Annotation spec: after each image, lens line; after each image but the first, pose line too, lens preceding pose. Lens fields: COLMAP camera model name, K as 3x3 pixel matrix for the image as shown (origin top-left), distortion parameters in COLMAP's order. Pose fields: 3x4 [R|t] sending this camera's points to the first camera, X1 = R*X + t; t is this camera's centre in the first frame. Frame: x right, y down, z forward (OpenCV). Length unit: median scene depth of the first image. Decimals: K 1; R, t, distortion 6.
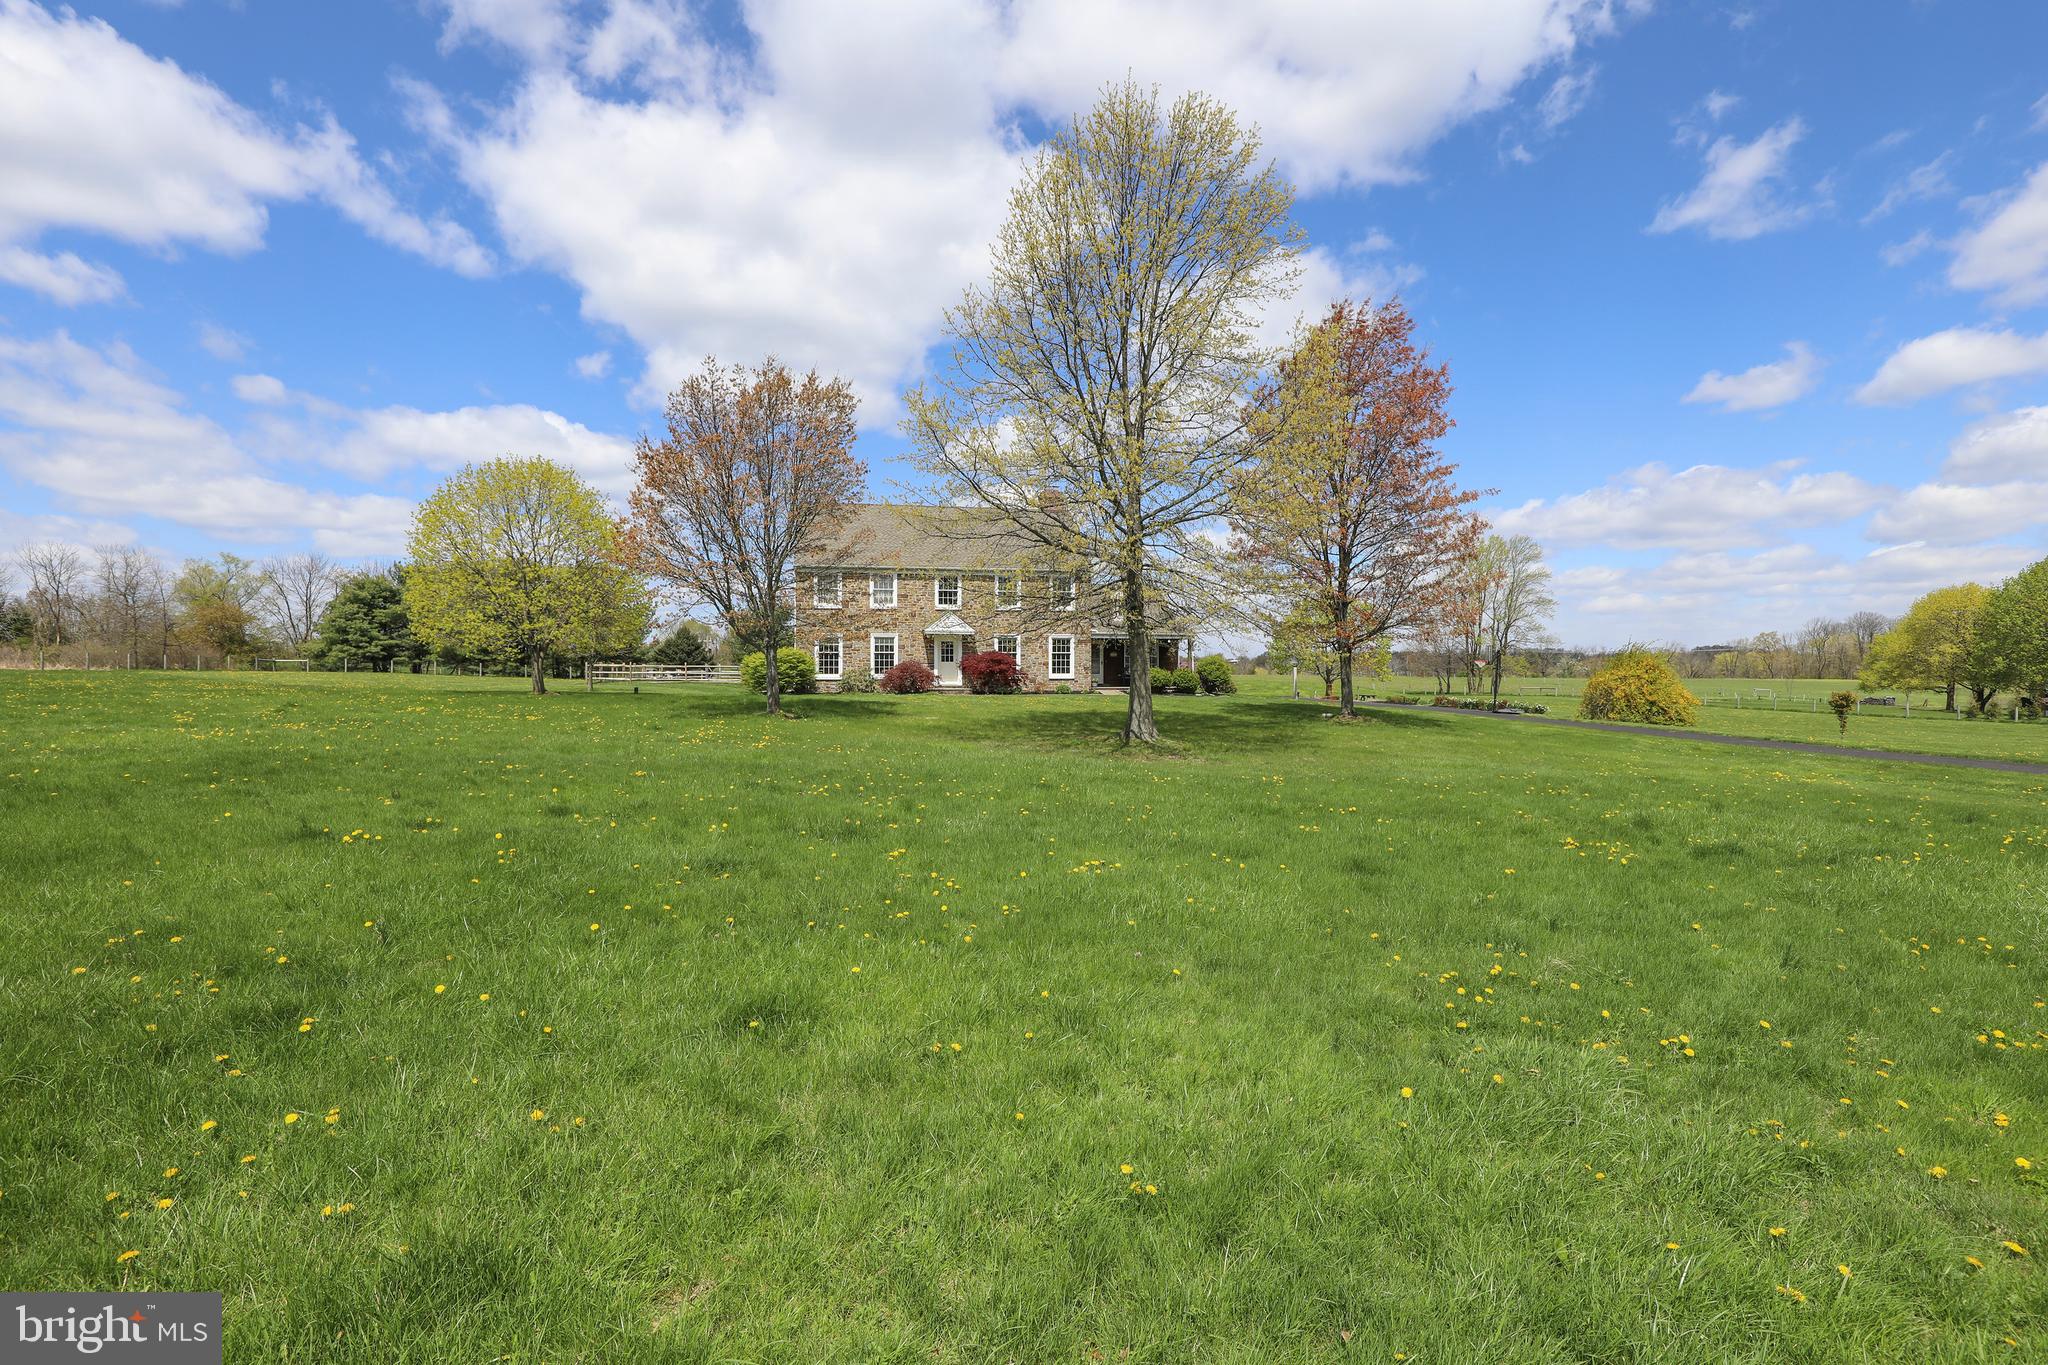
lens RADIAL K [[974.4, 0, 1024.0], [0, 974.4, 682.5], [0, 0, 1]] dist [-0.002463, -0.000219]
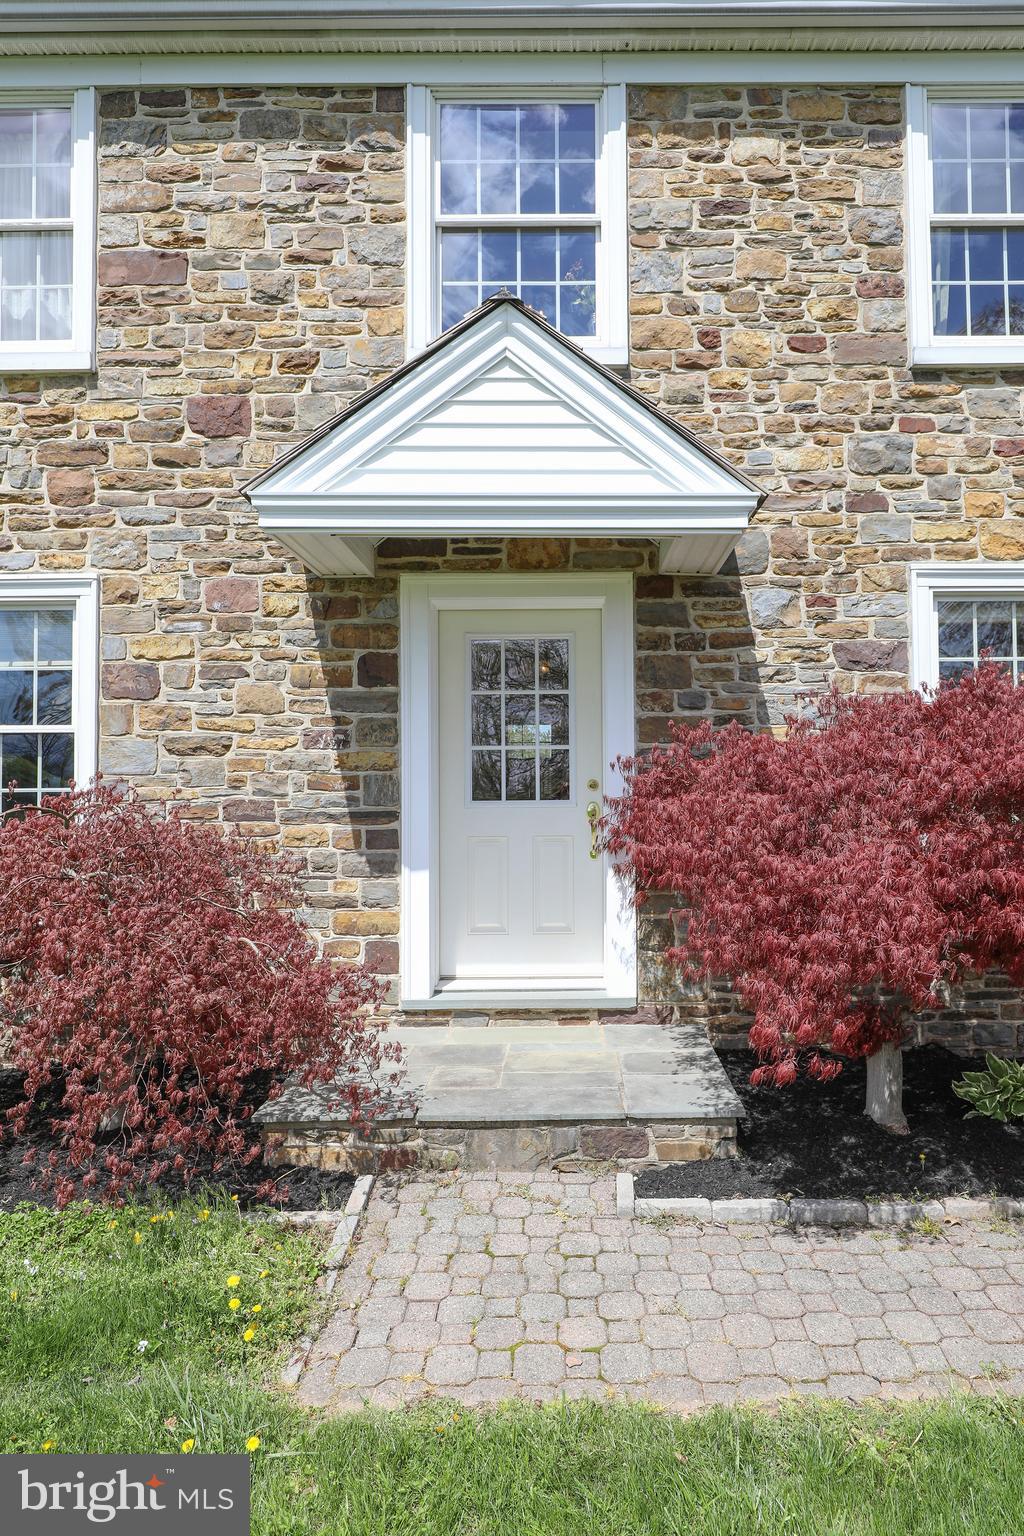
lens RADIAL K [[856.6, 0, 512.0], [0, 856.6, 768.0], [0, 0, 1]] dist [0.002359, 0.001217]
pose [[0.985682, -0.012963, -0.168116, -0.060275], [0.006106, 0.999131, -0.041240, -0.020881], [0.168505, 0.039623, 0.984904, 0.887074]]
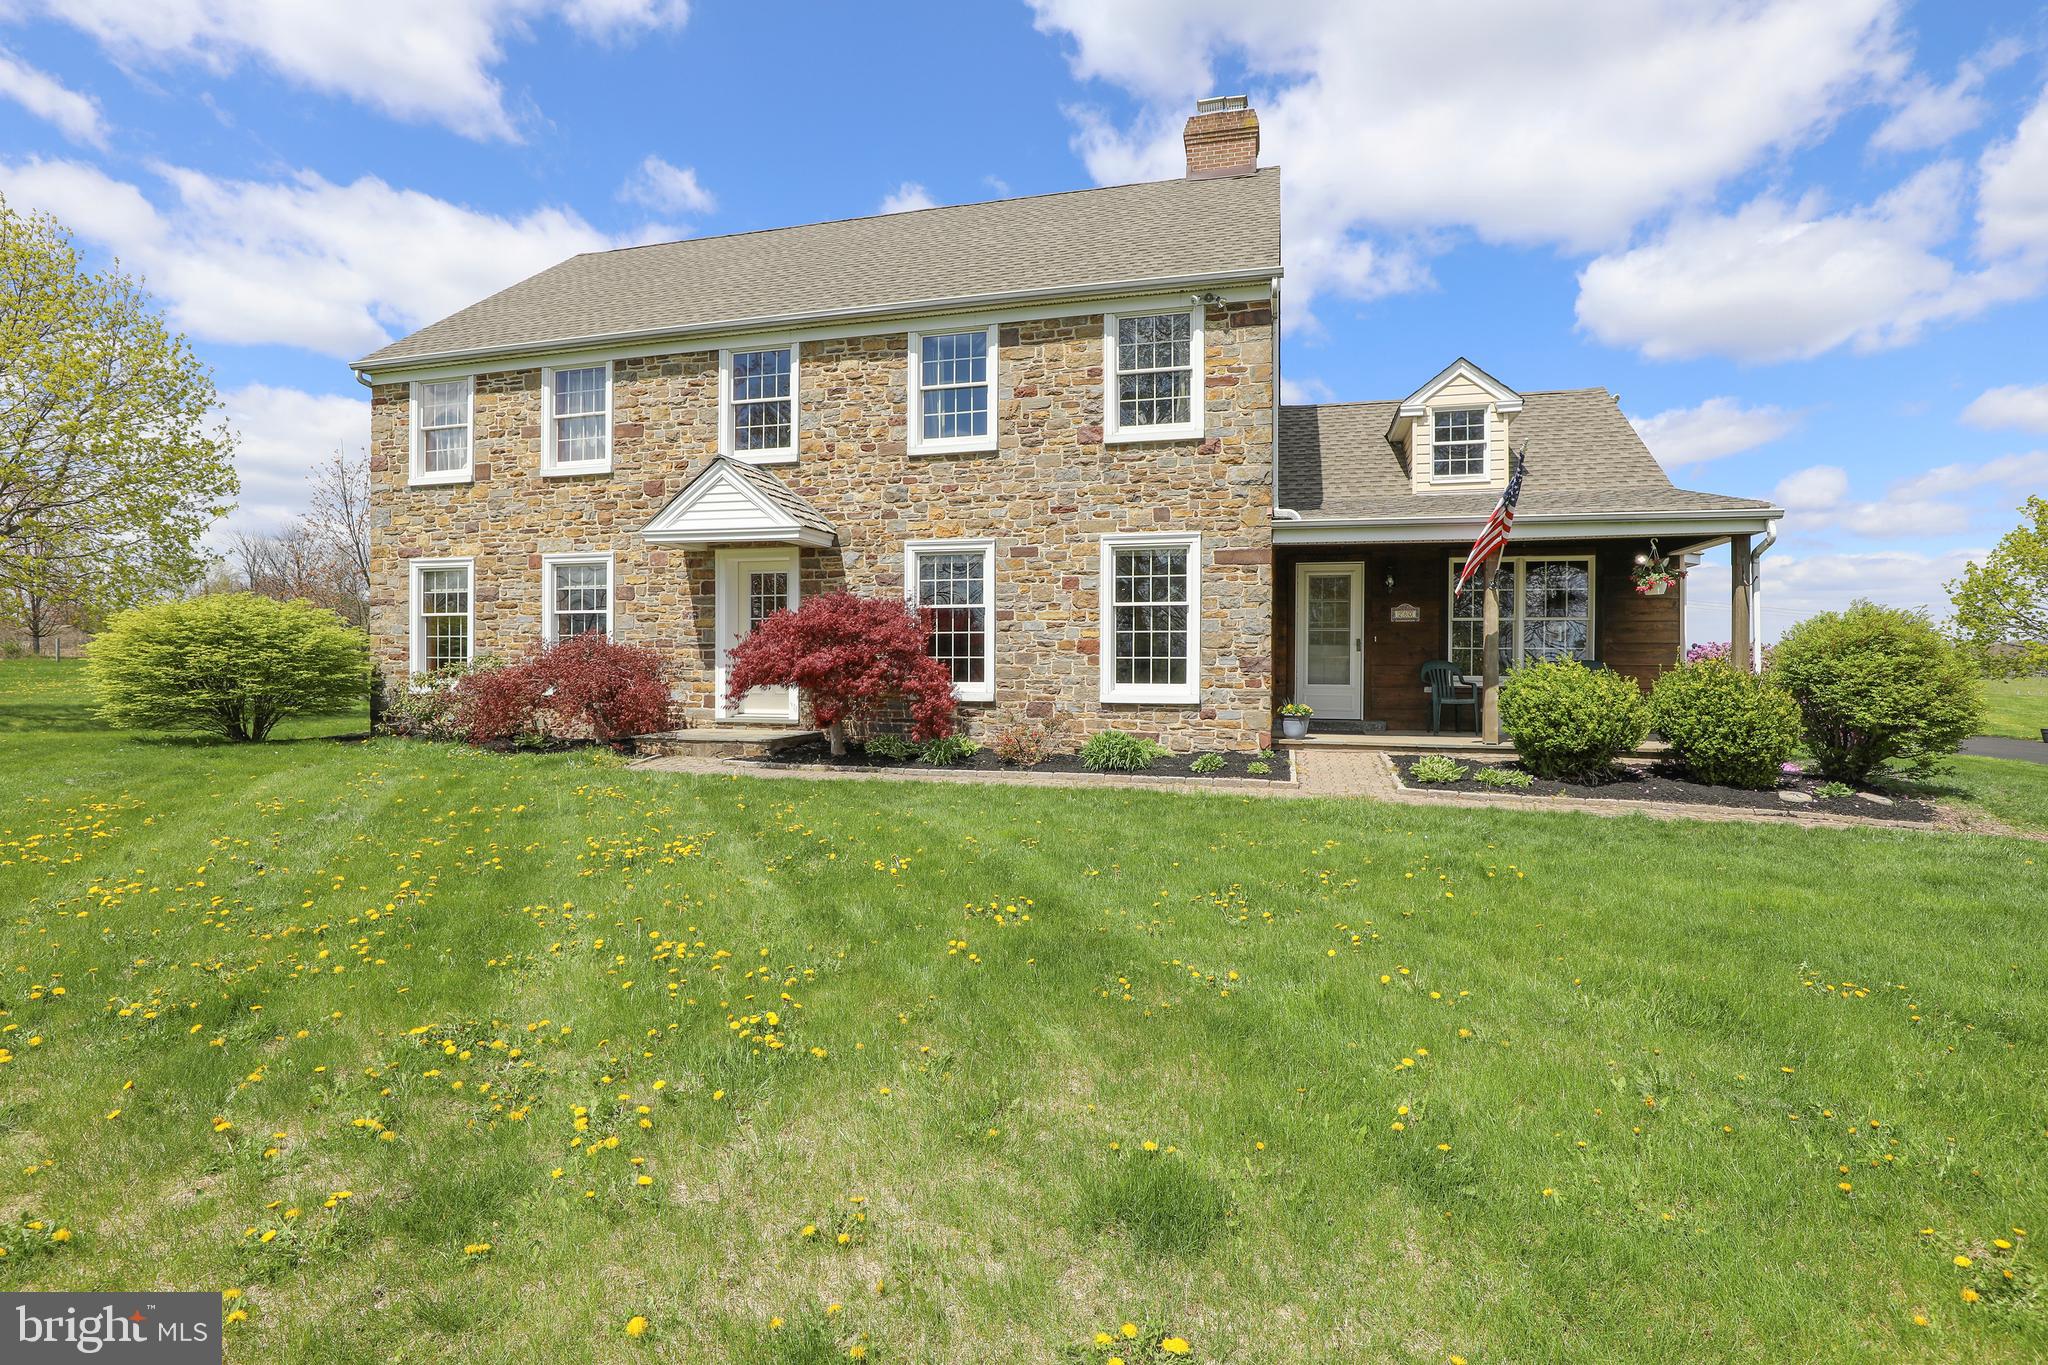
lens RADIAL K [[974.4, 0, 1024.0], [0, 974.4, 682.5], [0, 0, 1]] dist [-0.002463, -0.000219]
pose [[0.902650, 0.009851, -0.430262, 0.121833], [-0.011371, 0.999935, -0.000961, -0.009026], [0.430224, 0.005760, 0.902704, 0.759120]]
